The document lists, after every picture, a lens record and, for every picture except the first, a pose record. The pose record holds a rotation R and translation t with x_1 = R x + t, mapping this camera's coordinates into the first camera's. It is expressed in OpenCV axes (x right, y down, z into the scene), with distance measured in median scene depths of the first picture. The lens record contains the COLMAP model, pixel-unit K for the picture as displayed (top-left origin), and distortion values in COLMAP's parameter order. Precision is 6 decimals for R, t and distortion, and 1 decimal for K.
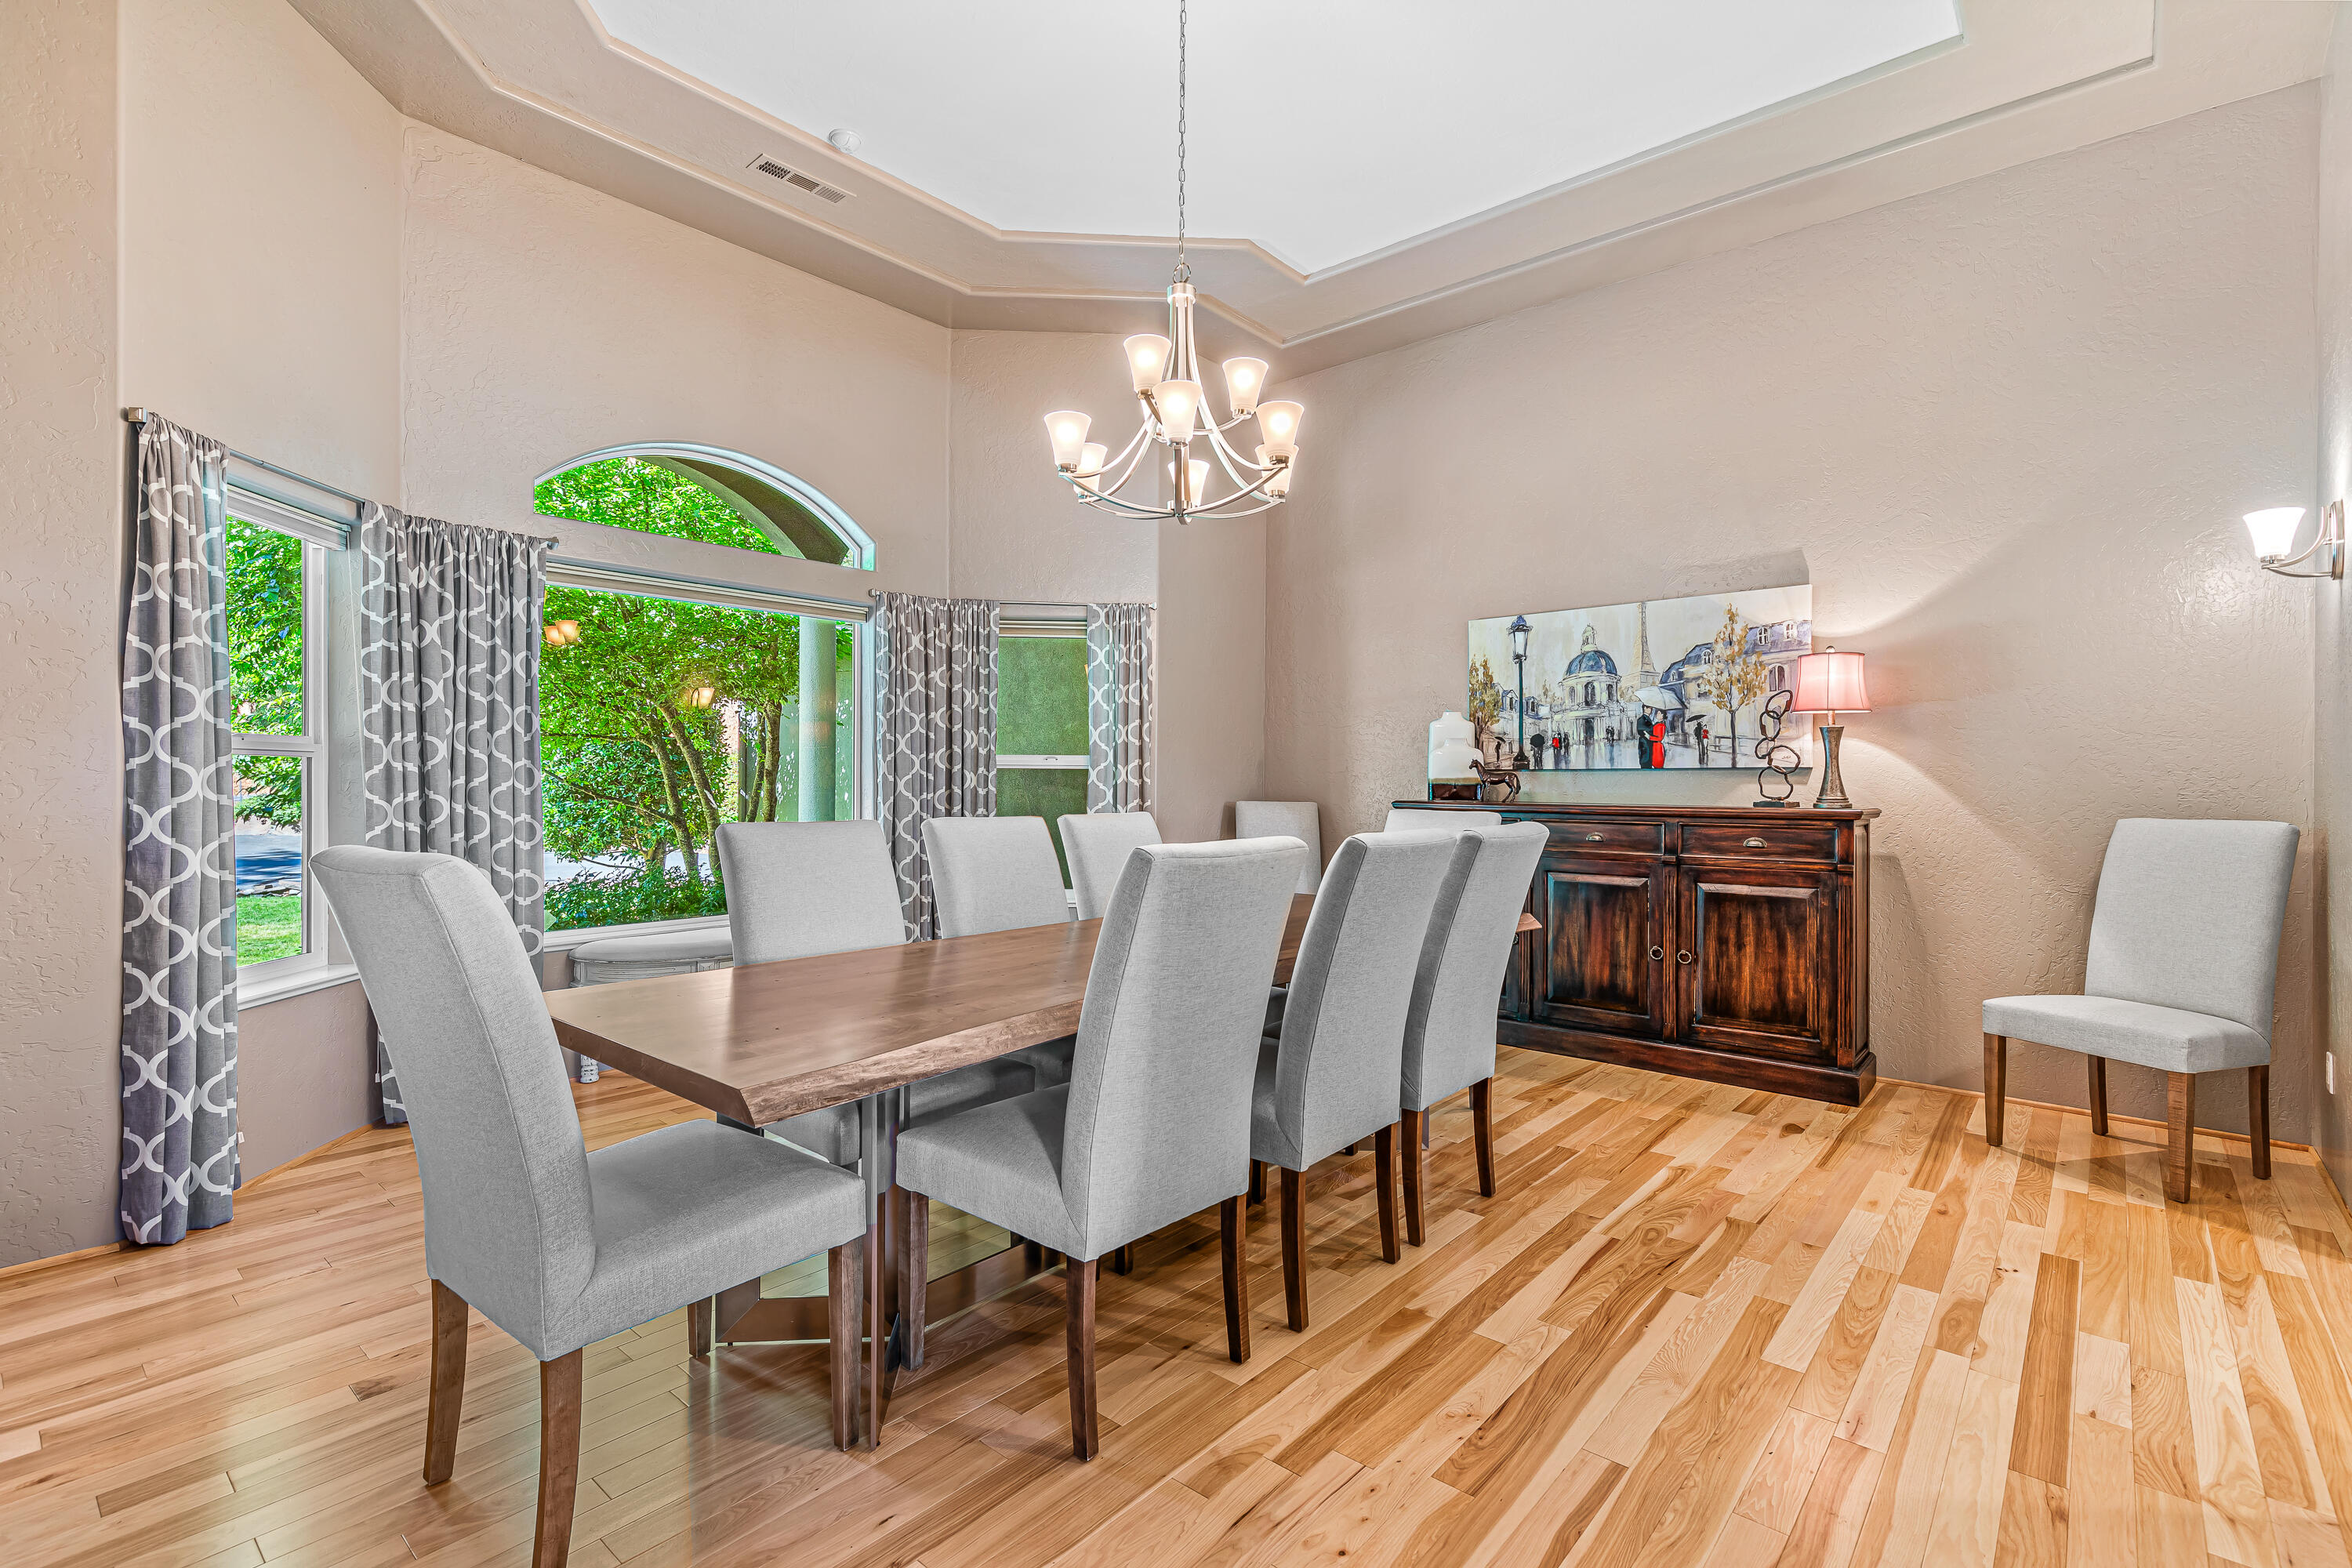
lens RADIAL K [[1071.4, 0, 1178.7], [0, 1071.4, 780.1], [0, 0, 1]] dist [0.010697, -0.000036]
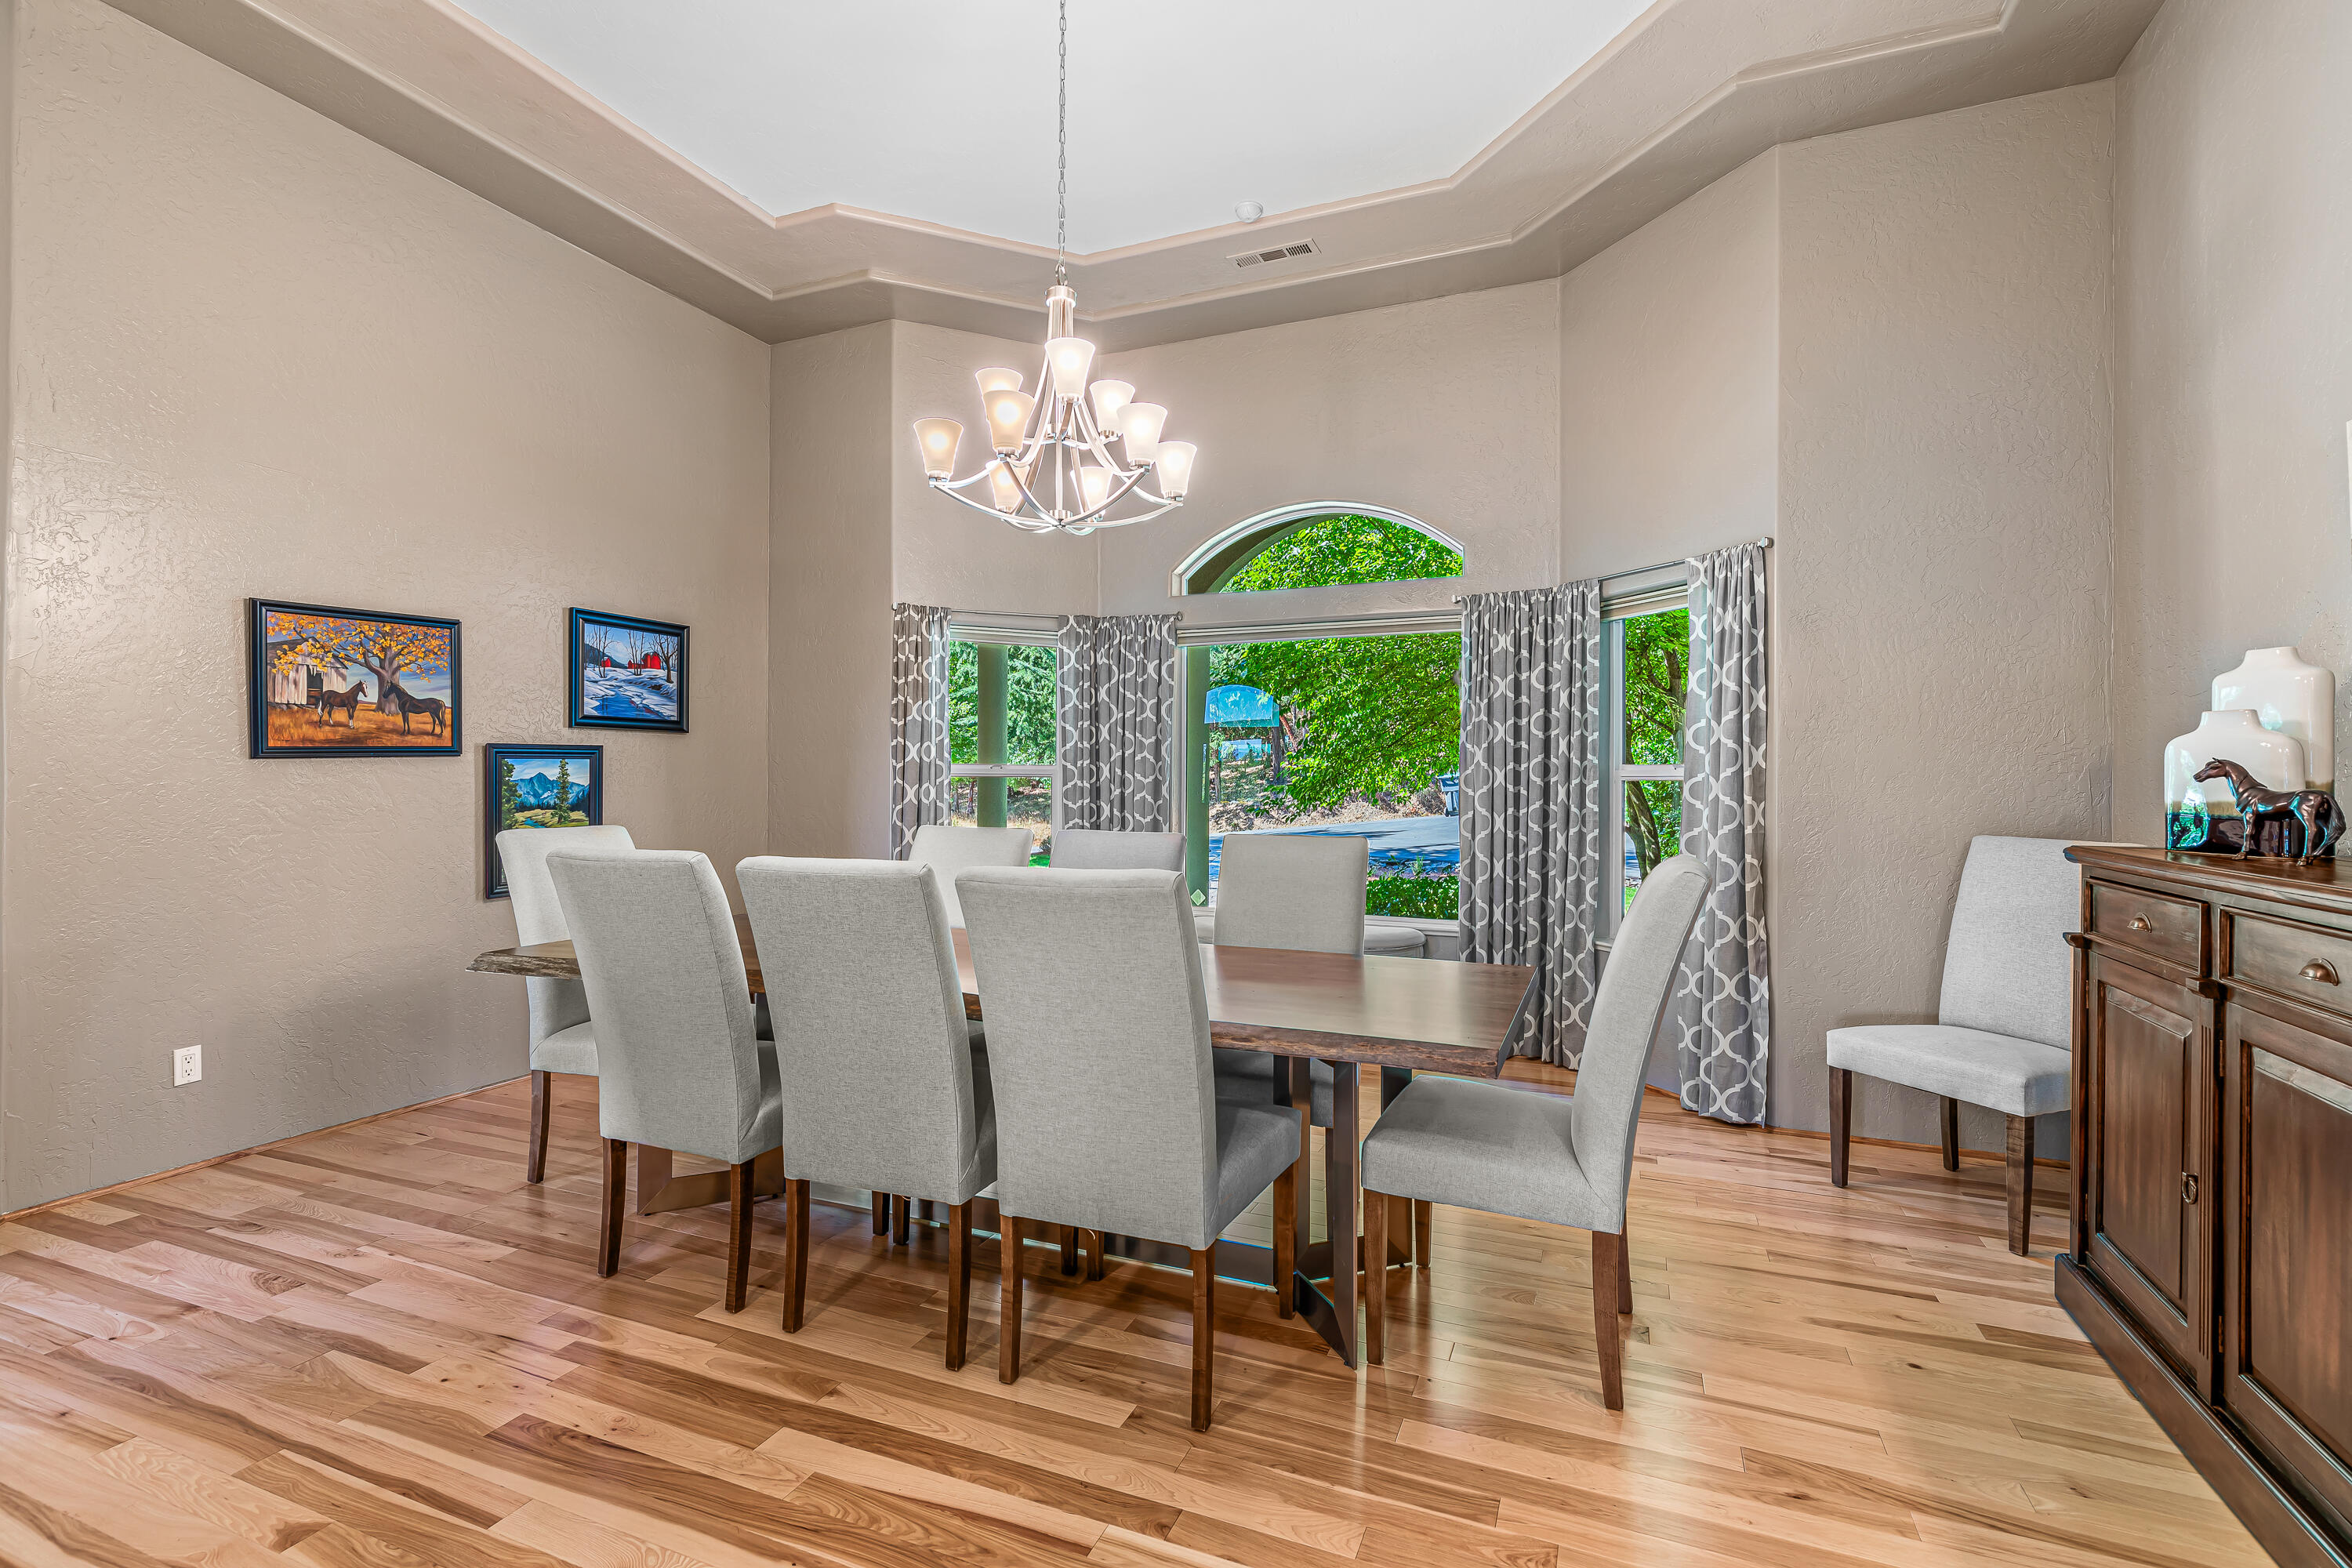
lens RADIAL K [[1071.4, 0, 1178.7], [0, 1071.4, 780.1], [0, 0, 1]] dist [0.010697, -0.000036]
pose [[0.312054, -0.004458, -0.950054, 0.985448], [-0.001913, 0.999984, -0.005320, -0.012846], [0.950062, 0.003478, 0.312041, 0.831066]]
